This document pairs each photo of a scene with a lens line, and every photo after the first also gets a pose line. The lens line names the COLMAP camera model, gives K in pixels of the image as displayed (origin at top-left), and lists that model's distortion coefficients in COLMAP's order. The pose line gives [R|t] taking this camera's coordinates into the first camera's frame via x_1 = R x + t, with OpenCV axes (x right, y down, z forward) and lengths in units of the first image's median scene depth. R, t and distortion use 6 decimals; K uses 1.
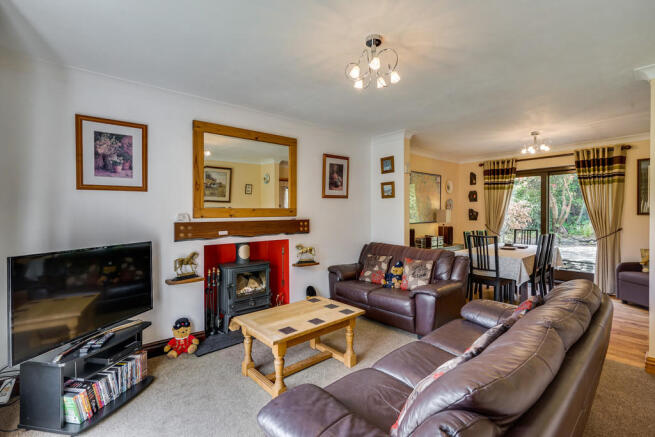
lens RADIAL K [[296.6, 0, 327.3], [0, 296.6, 215.6], [0, 0, 1]] dist [-0.004813, -0.000025]
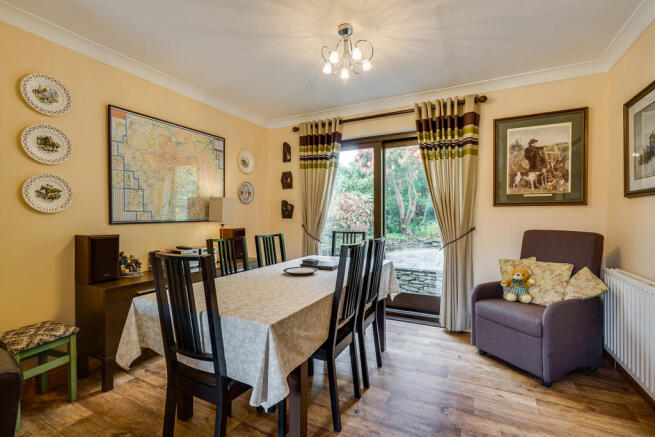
lens RADIAL K [[292.0, 0, 327.5], [0, 292.0, 218.5], [0, 0, 1]] dist [-0.022149, -0.000030]
pose [[0.927074, 0.000746, 0.374877, 0.398101], [0.000510, 0.999995, -0.003251, 0.021737], [-0.374878, 0.003205, 0.927069, 0.458784]]
